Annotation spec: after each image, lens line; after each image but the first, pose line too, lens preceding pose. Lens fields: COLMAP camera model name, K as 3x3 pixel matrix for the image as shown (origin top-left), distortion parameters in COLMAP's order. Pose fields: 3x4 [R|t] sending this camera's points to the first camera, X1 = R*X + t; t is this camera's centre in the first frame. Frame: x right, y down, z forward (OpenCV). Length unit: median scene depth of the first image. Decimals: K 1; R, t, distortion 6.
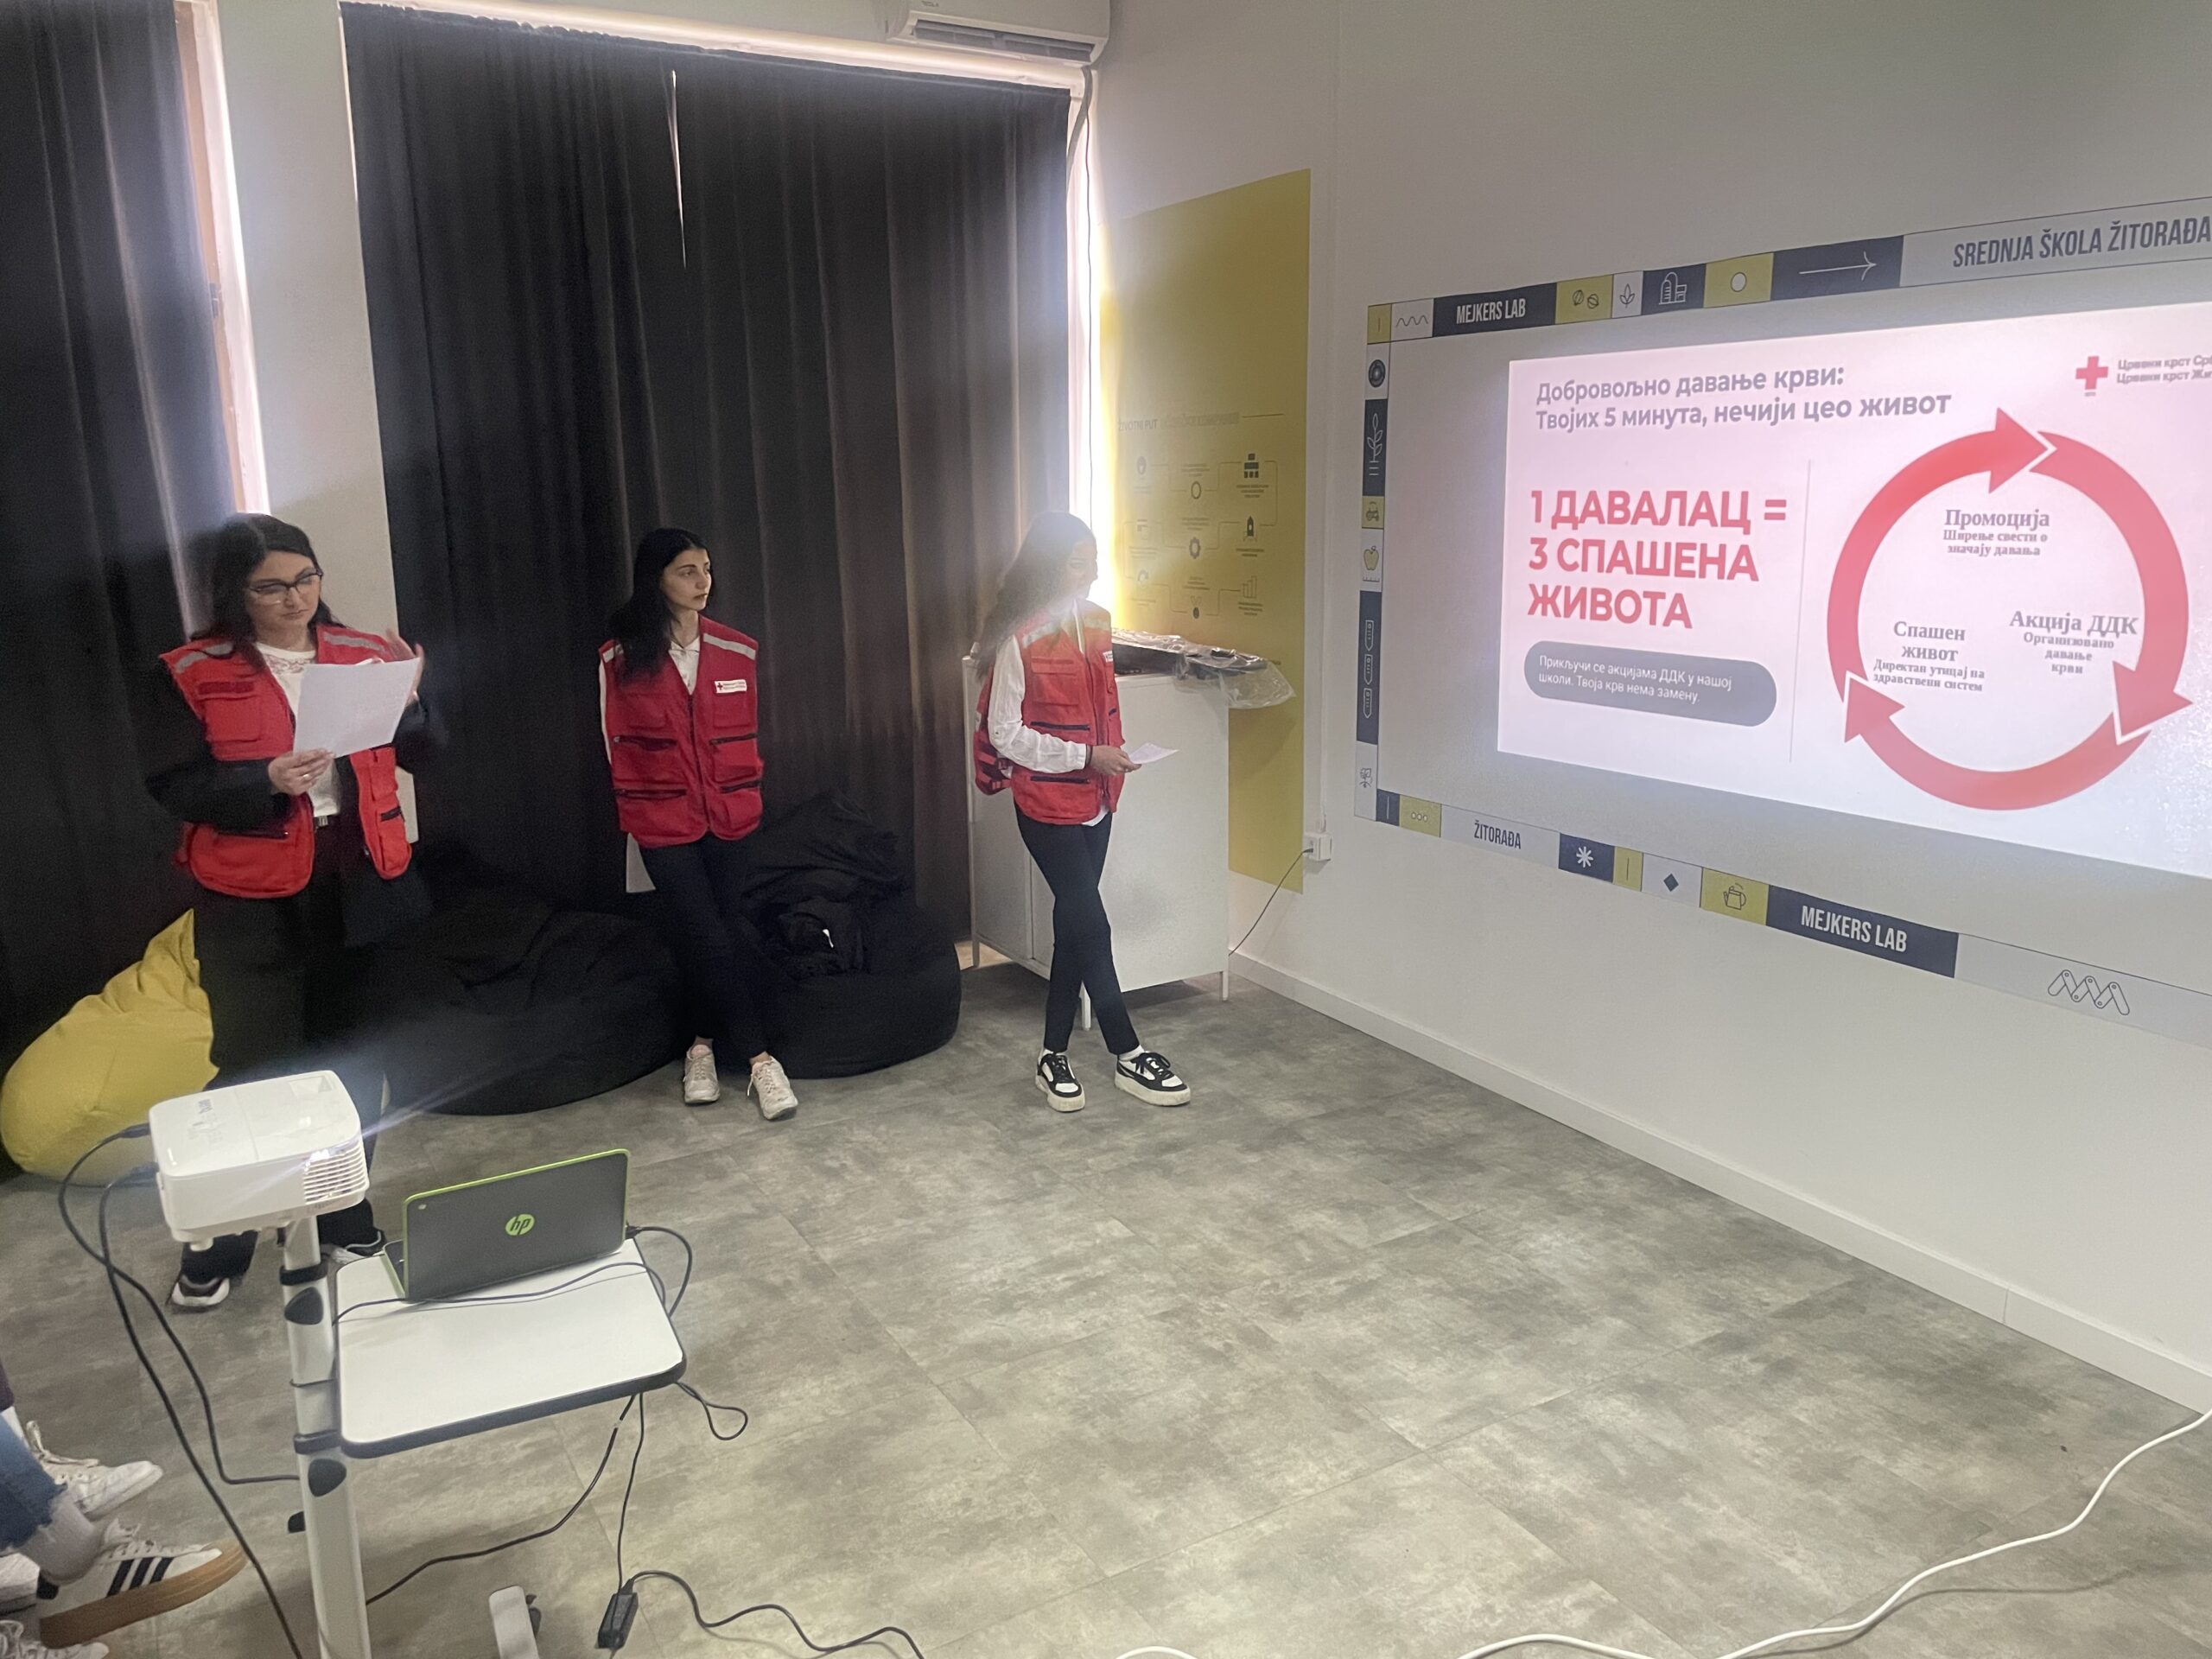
lens RADIAL K [[1669.2, 0, 1115.6], [0, 1669.2, 804.8], [0, 0, 1]] dist [0.096605, -0.122458]
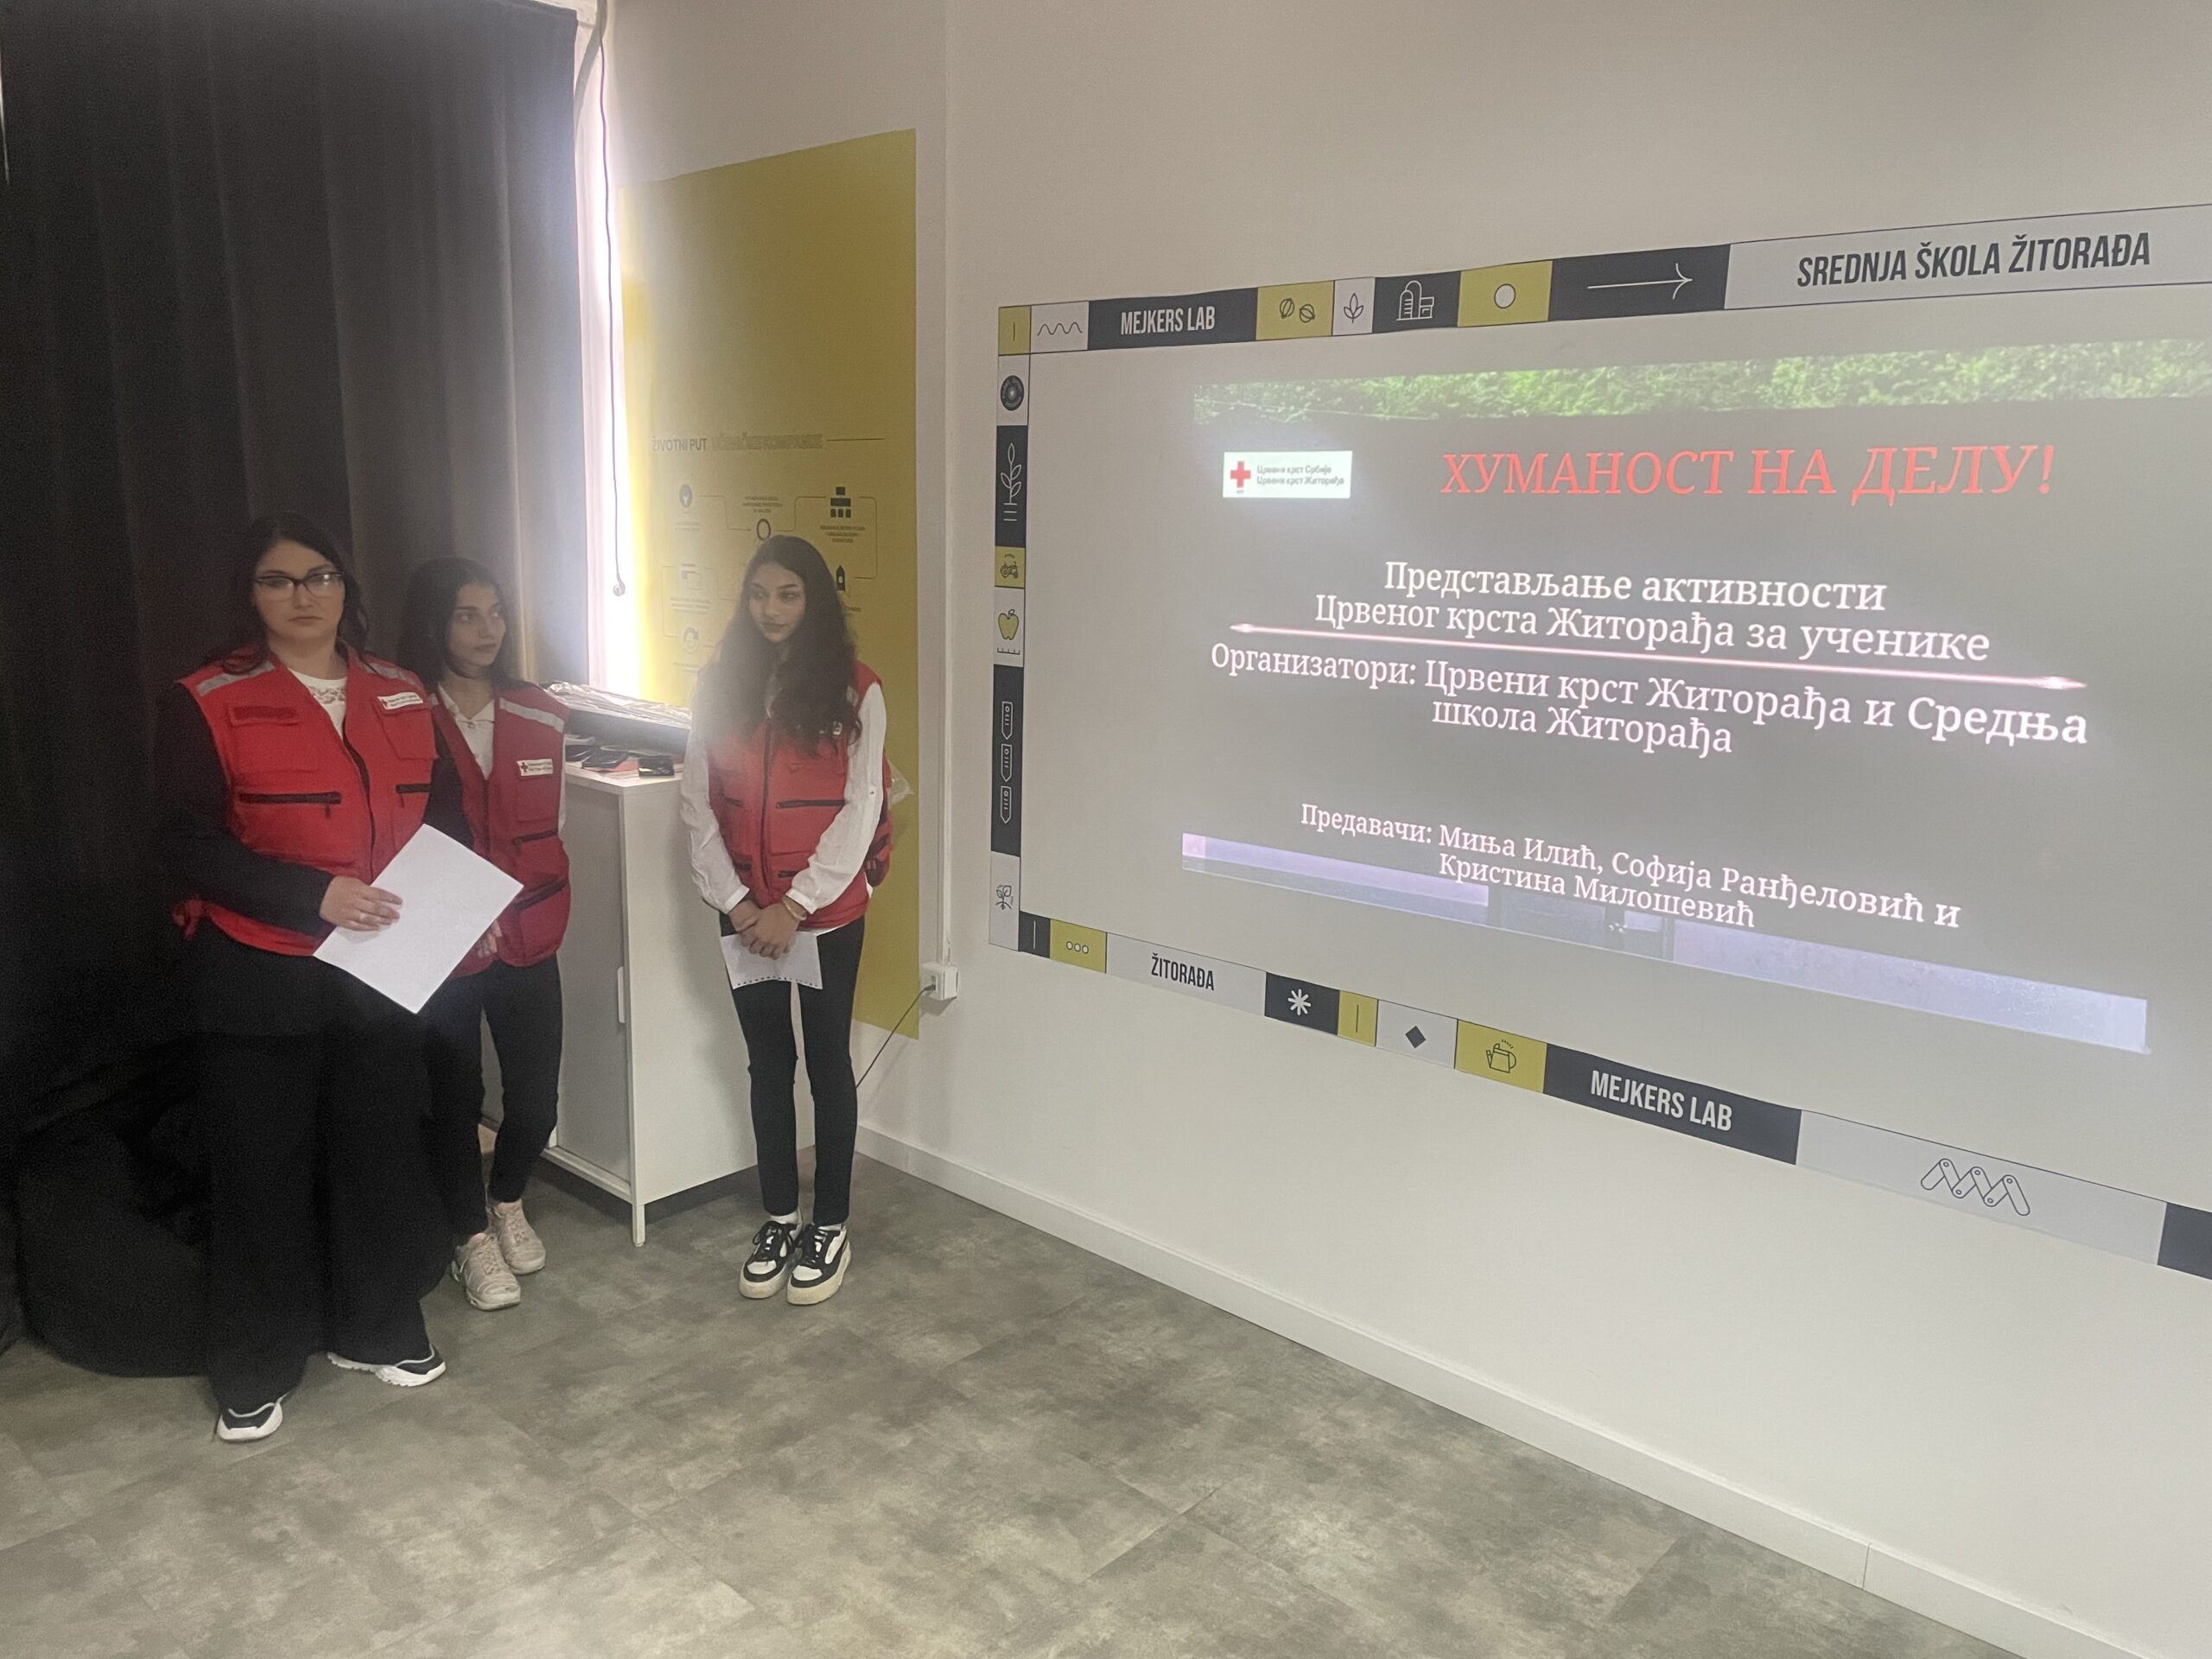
lens RADIAL K [[1669.2, 0, 1107.2], [0, 1669.2, 824.7], [0, 0, 1]] dist [0.096605, -0.122458]
pose [[0.954765, -0.020077, 0.296682, -0.049396], [0.024341, 0.999647, -0.010686, -0.052097], [-0.296362, 0.017424, 0.954917, 0.281863]]
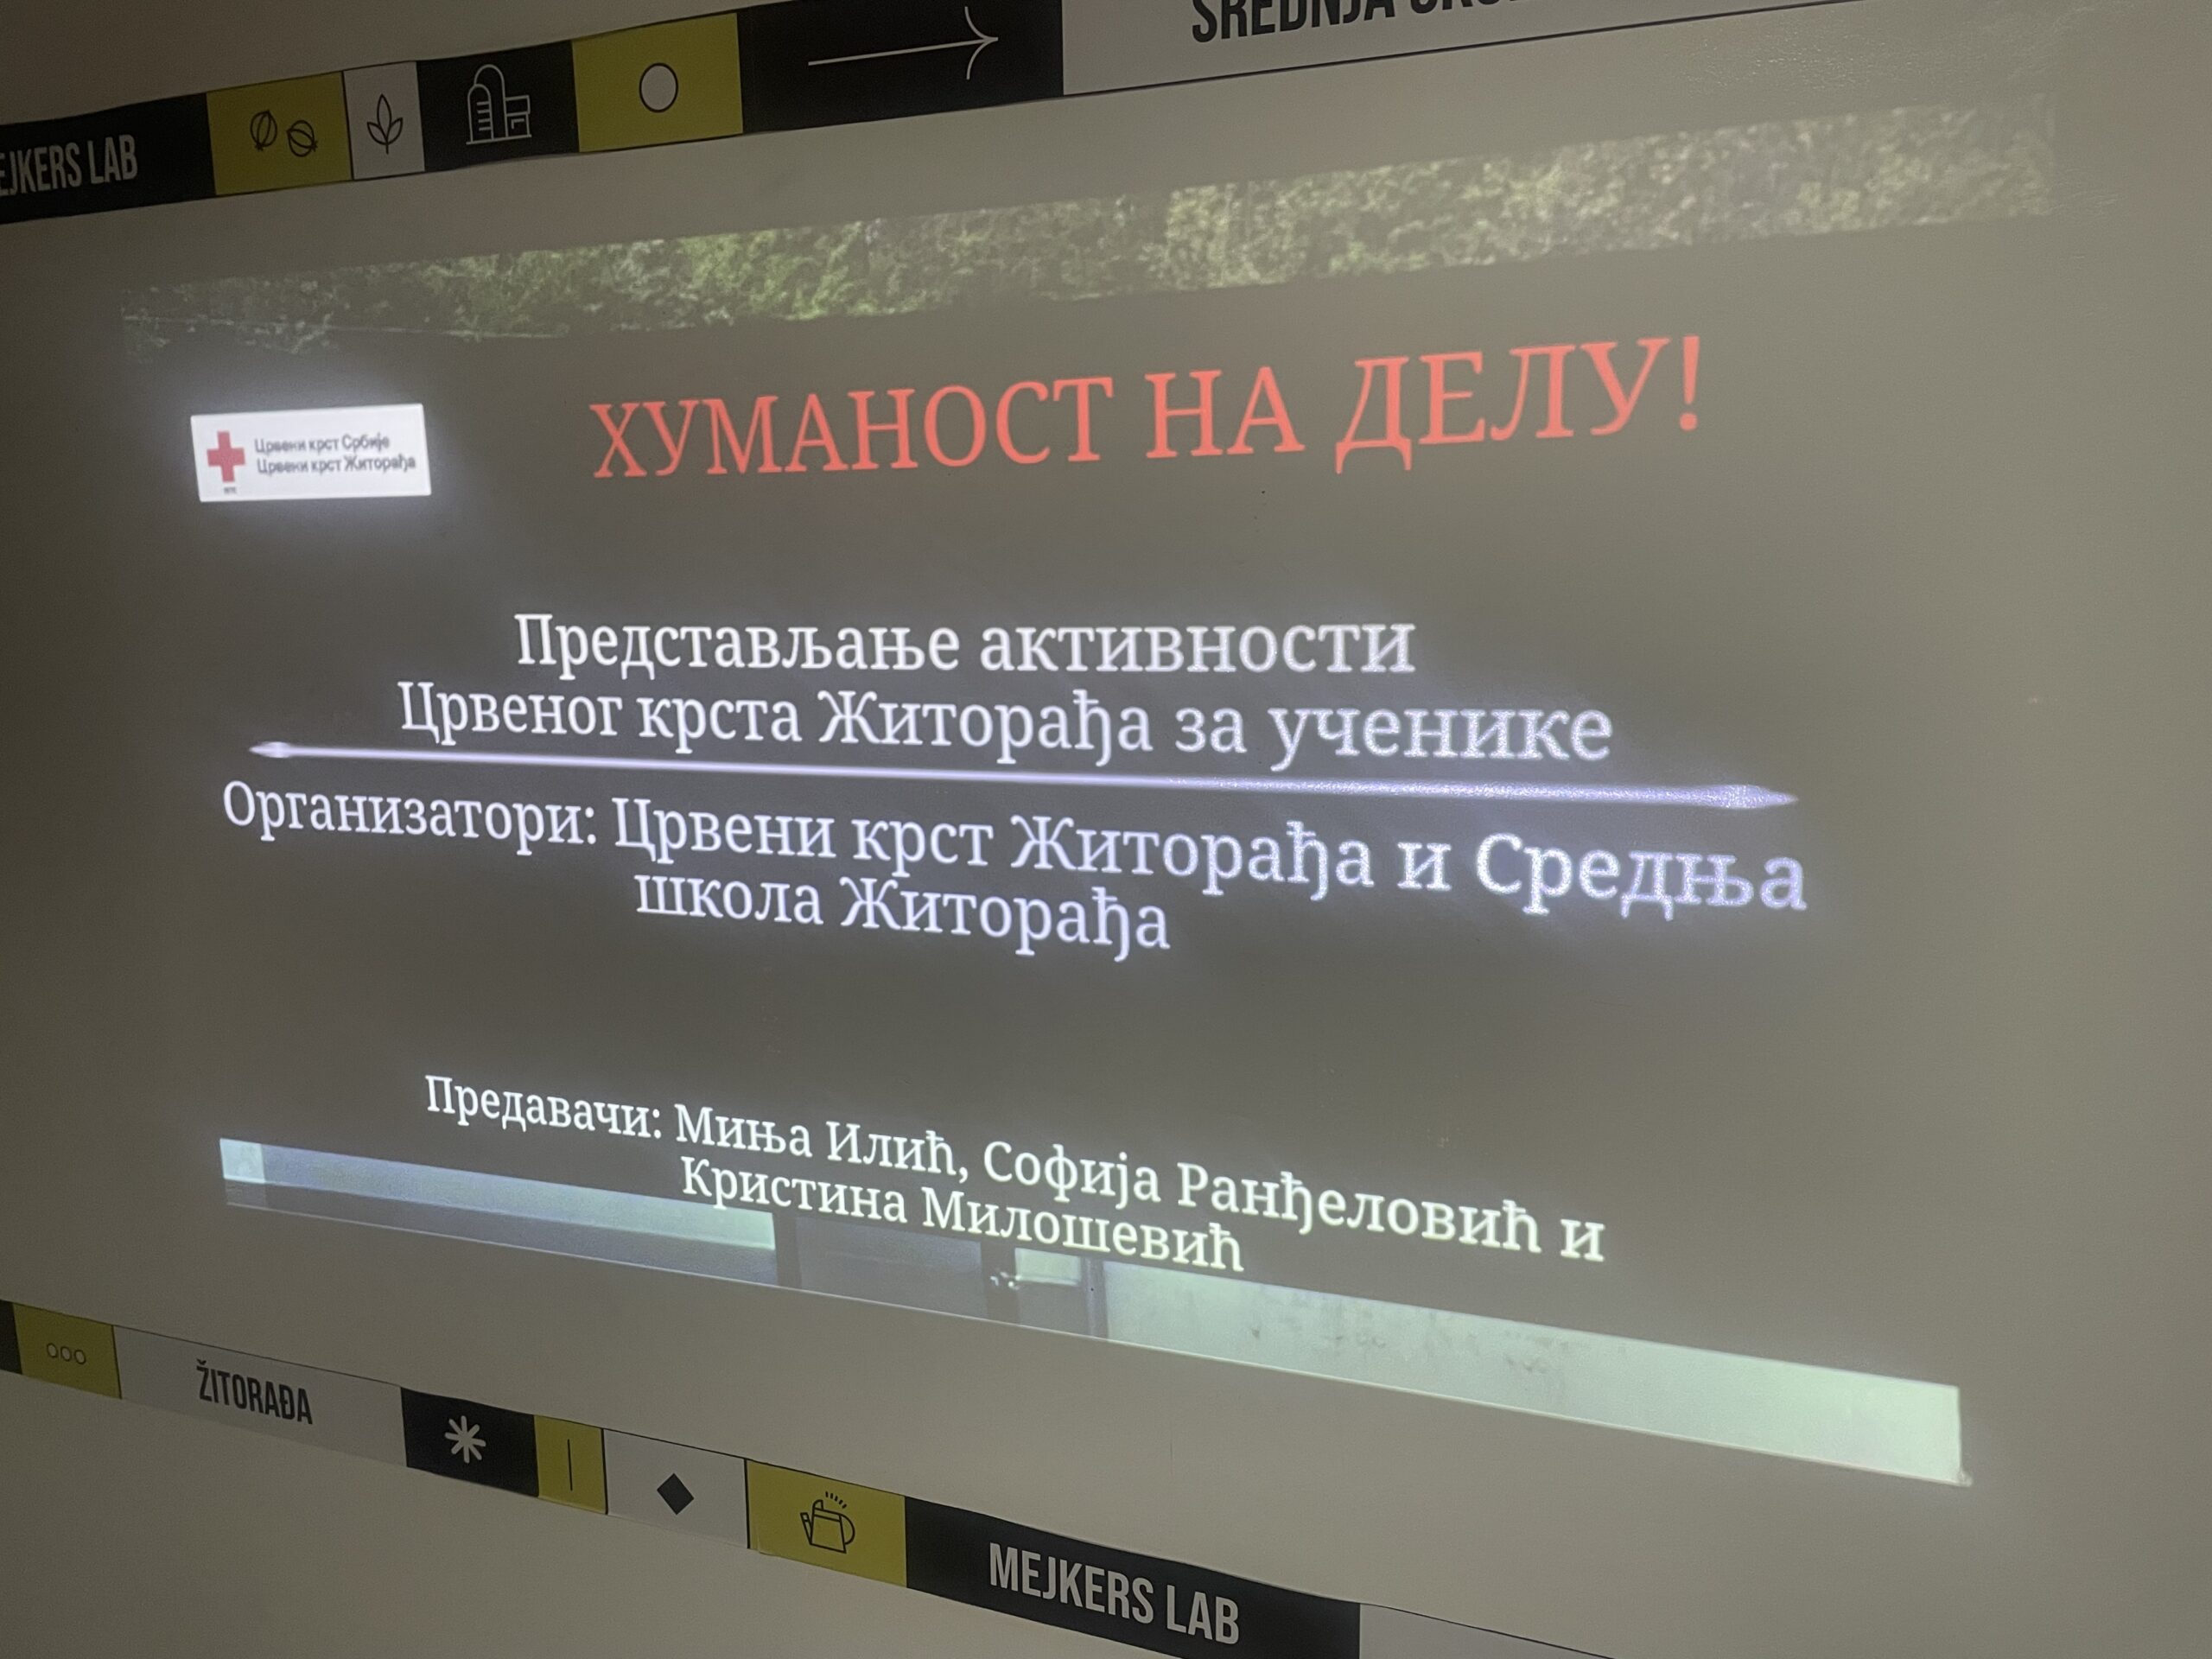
lens RADIAL K [[1669.2, 0, 1121.0], [0, 1669.2, 815.7], [0, 0, 1]] dist [0.096605, -0.122458]
pose [[0.795314, -0.101633, 0.597618, 0.183525], [0.130005, 0.991504, -0.004394, -0.112437], [-0.592094, 0.081188, 0.801769, 0.585955]]
